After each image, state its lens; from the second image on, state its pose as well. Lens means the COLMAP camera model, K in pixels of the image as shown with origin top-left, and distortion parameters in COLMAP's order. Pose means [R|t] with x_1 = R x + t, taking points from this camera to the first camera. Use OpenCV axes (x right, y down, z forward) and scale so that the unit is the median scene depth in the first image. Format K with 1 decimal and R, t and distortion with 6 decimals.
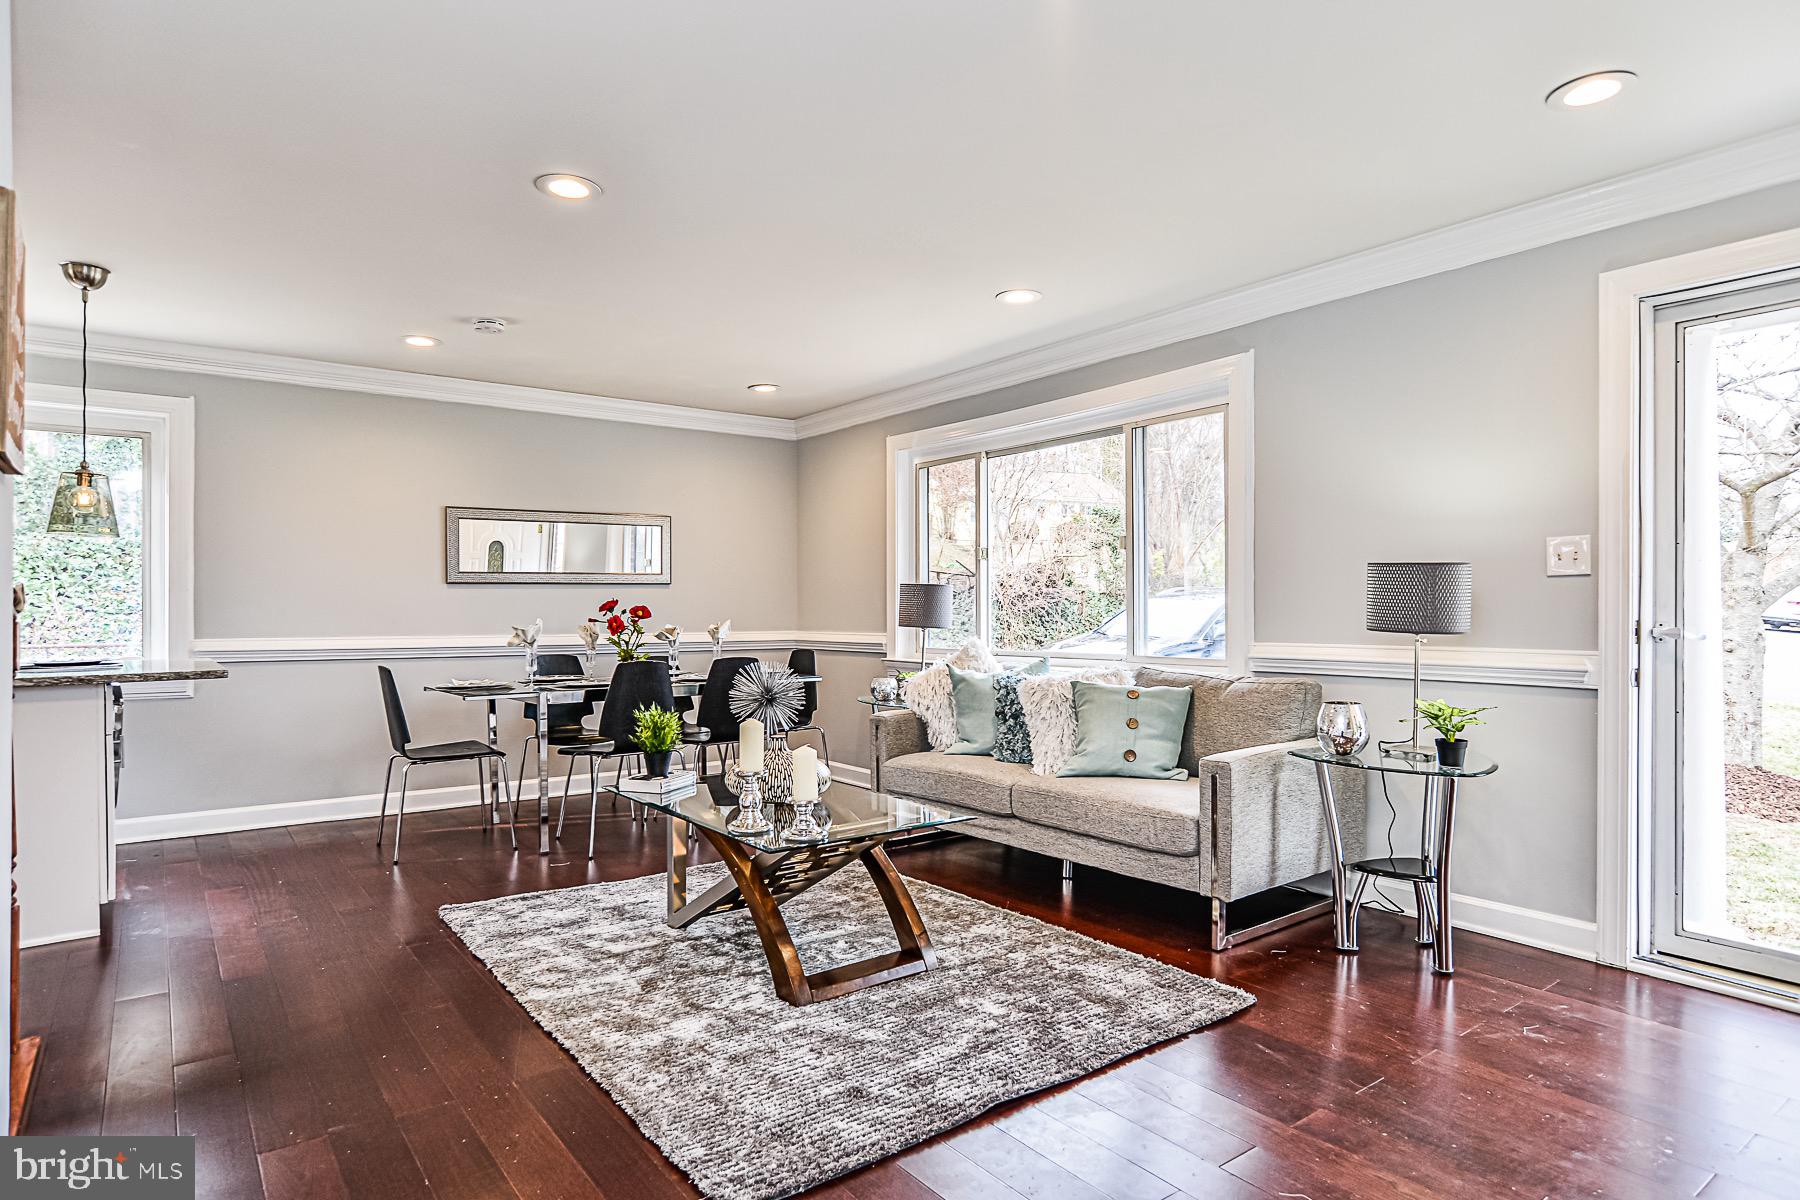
lens RADIAL K [[1070.3, 0, 905.8], [0, 1070.3, 604.6], [0, 0, 1]] dist [-0.000898, 0.006522]
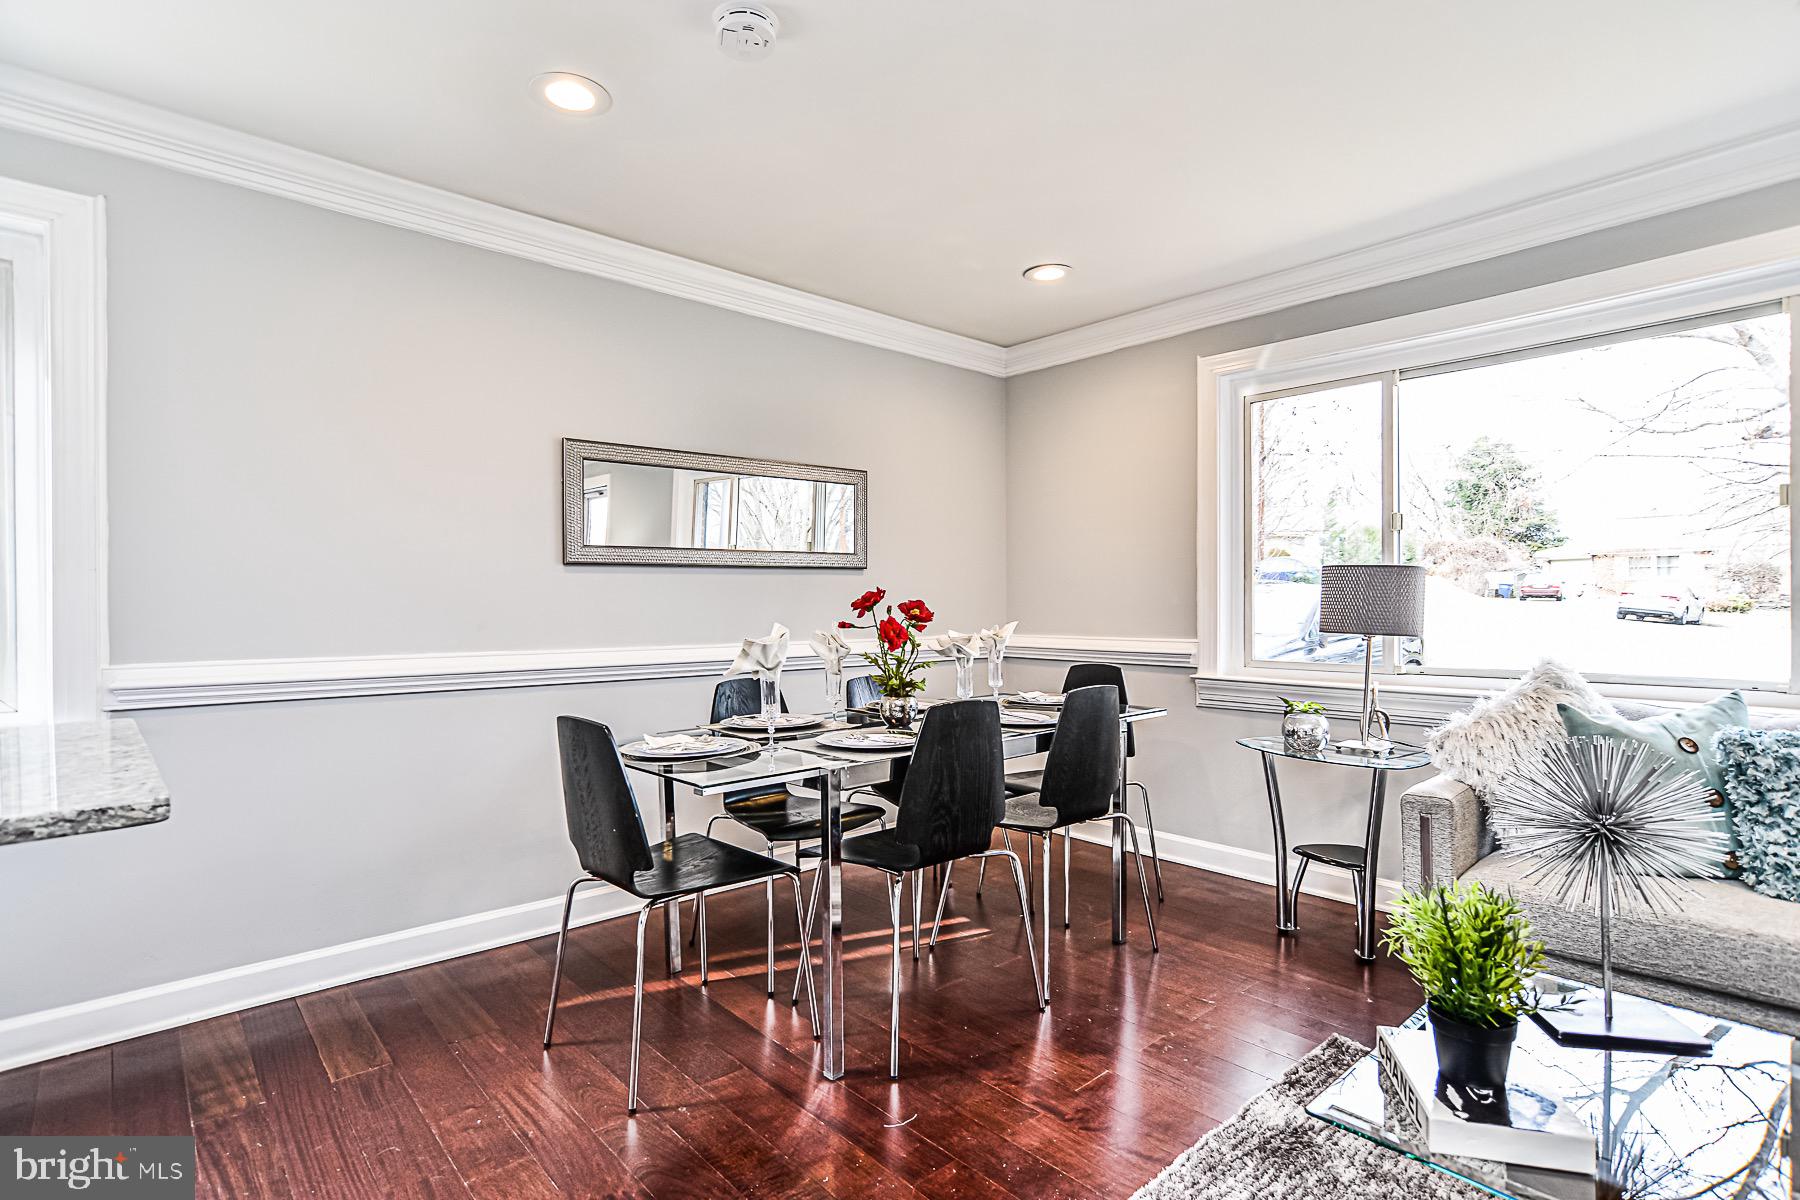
lens RADIAL K [[898.0, 0, 892.7], [0, 898.0, 601.9], [0, 0, 1]] dist [0.003372, 0.003682]
pose [[0.994756, -0.001608, 0.102265, -0.296493], [0.001298, 0.999994, 0.003100, 0.000235], [-0.102270, -0.002951, 0.994752, 0.472533]]
